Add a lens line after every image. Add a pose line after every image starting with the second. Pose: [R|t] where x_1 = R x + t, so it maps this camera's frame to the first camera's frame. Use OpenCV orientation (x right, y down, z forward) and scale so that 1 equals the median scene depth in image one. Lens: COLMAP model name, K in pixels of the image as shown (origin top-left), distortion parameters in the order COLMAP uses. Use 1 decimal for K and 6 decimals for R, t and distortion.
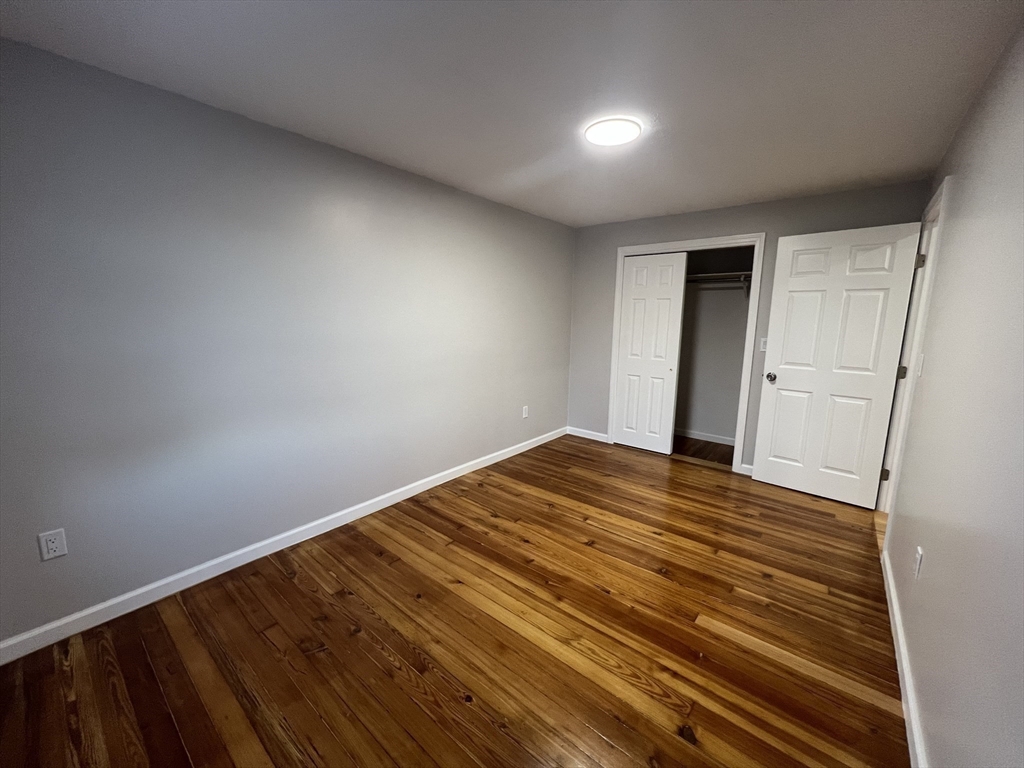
lens RADIAL K [[405.8, 0, 512.0], [0, 405.8, 384.0], [0, 0, 1]] dist [-0.000378, 0.000120]
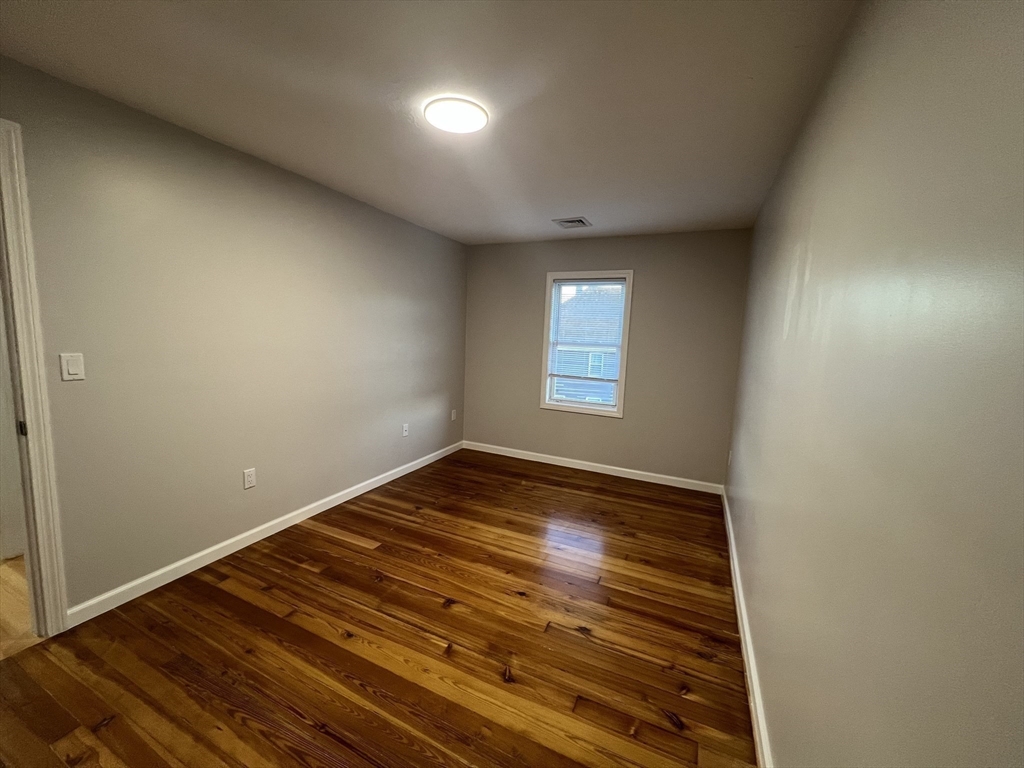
lens RADIAL K [[405.8, 0, 512.0], [0, 405.8, 384.0], [0, 0, 1]] dist [-0.000378, 0.000120]
pose [[-0.966415, -0.019185, -0.256269, 0.276908], [-0.093750, 0.954805, 0.282059, -0.269969], [0.239276, 0.296612, -0.924537, 1.609122]]
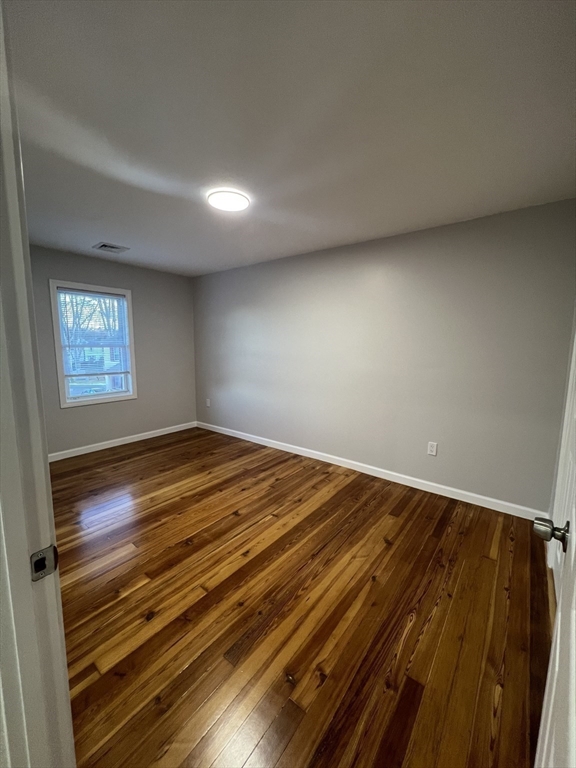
lens RADIAL K [[304.4, 0, 288.0], [0, 304.4, 384.0], [0, 0, 1]] dist [-0.000378, 0.000120]
pose [[0.028595, 0.119131, -0.992467, 1.070869], [-0.177102, 0.977769, 0.112264, -0.142502], [0.983777, 0.172558, 0.049058, 1.008394]]
